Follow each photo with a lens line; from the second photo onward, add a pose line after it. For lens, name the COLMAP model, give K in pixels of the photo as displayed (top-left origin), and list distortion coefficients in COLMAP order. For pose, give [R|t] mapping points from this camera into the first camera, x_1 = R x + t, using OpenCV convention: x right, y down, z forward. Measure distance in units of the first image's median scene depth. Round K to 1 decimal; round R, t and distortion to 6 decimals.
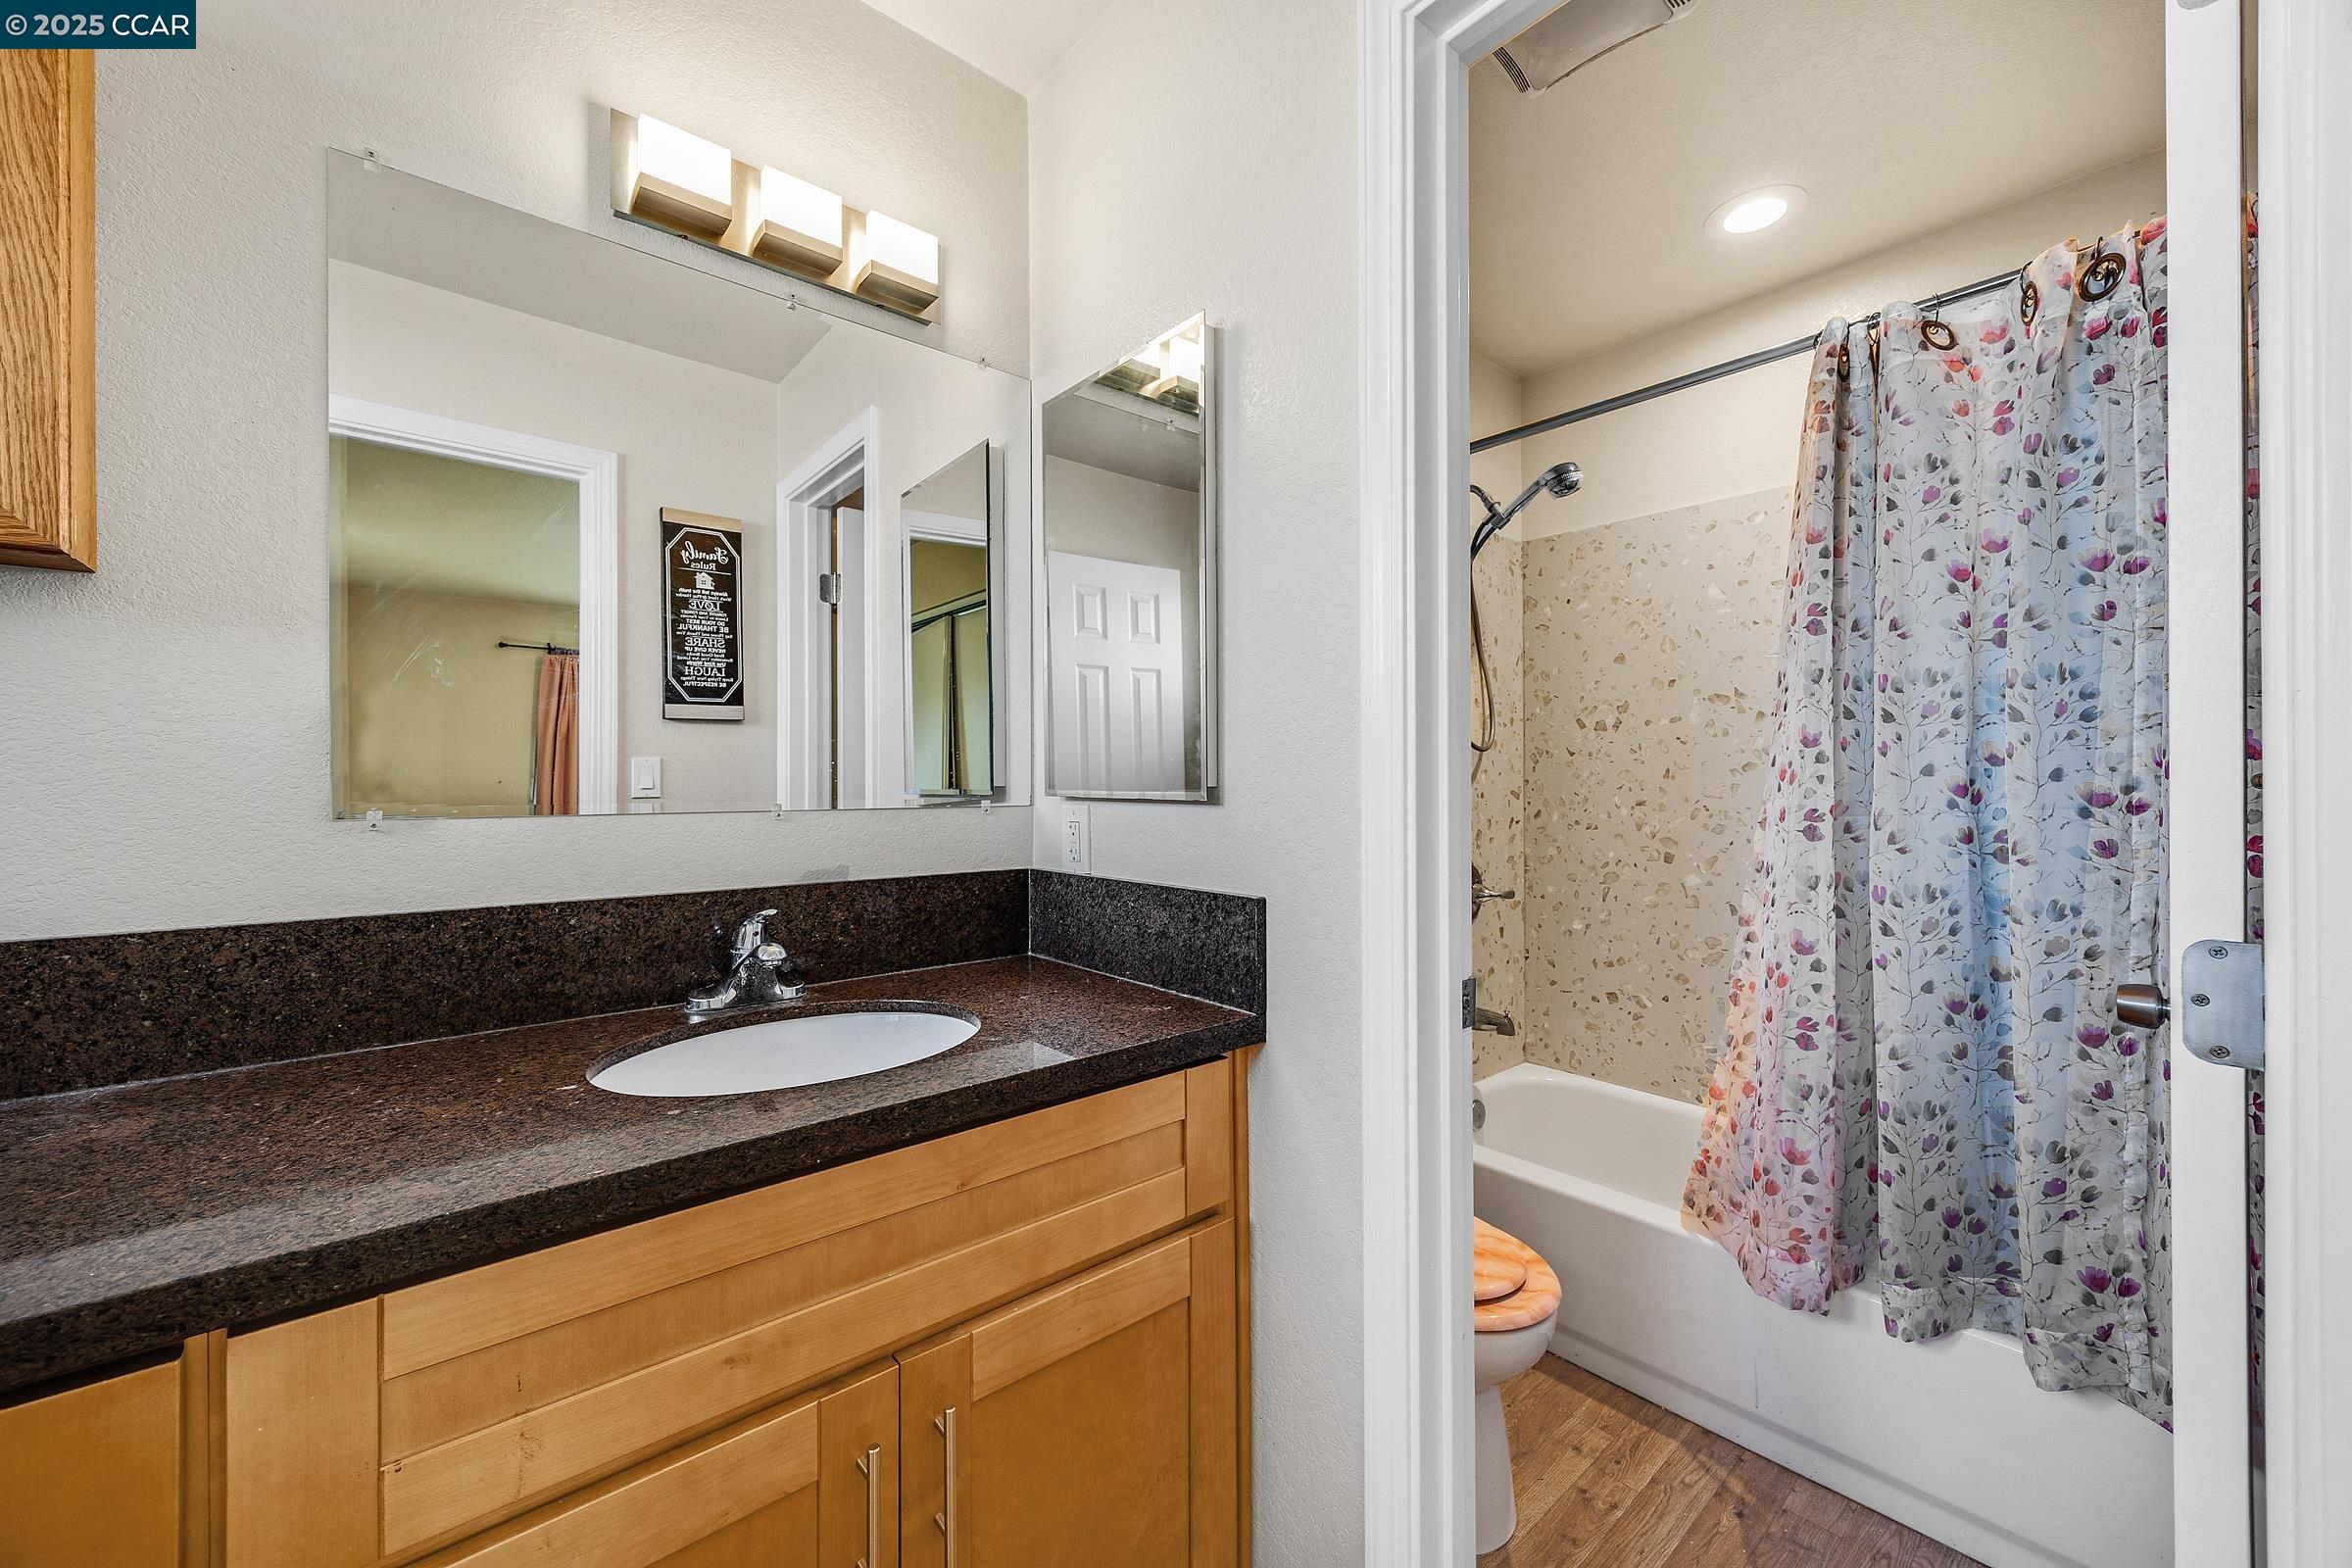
lens RADIAL K [[907.4, 0, 1174.8], [0, 907.4, 783.2], [0, 0, 1]] dist [0.001372, 0.000231]
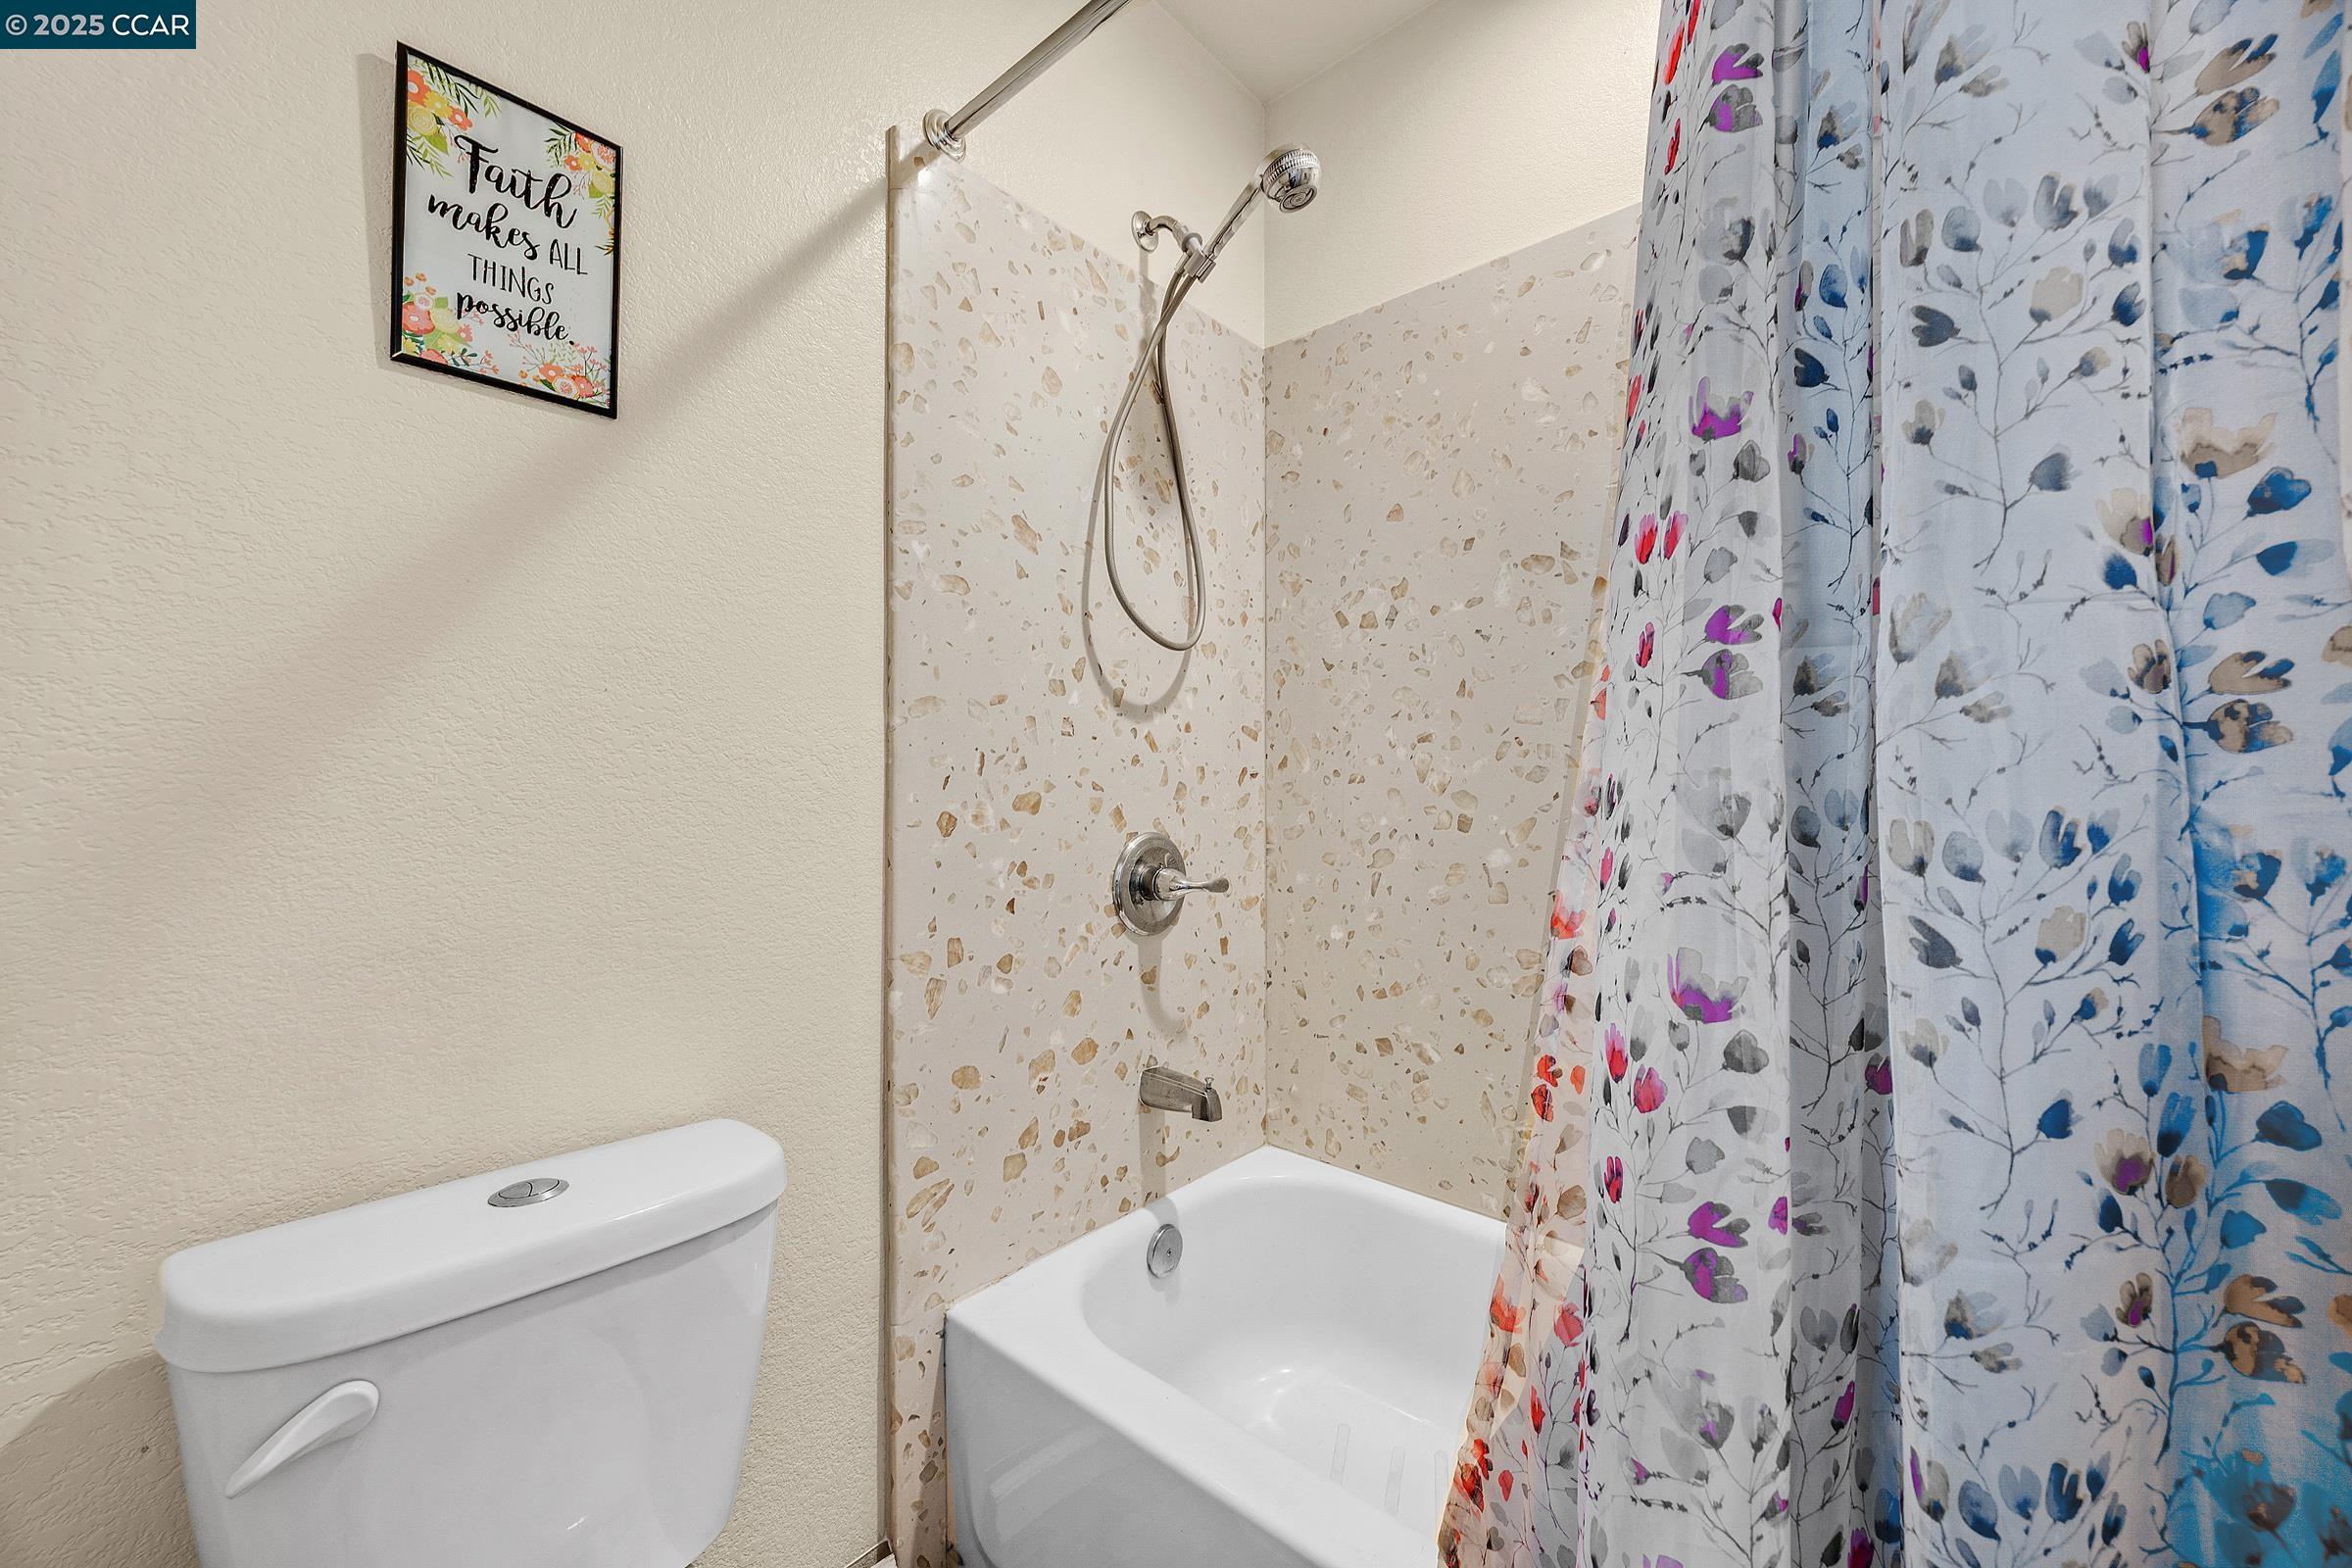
lens RADIAL K [[907.4, 0, 1178.0], [0, 907.4, 783.4], [0, 0, 1]] dist [0.001372, 0.000231]
pose [[0.991210, 0.003310, 0.132258, 0.385368], [-0.002399, 0.999972, -0.007046, 0.086349], [-0.132278, 0.006666, 0.991190, 0.589187]]
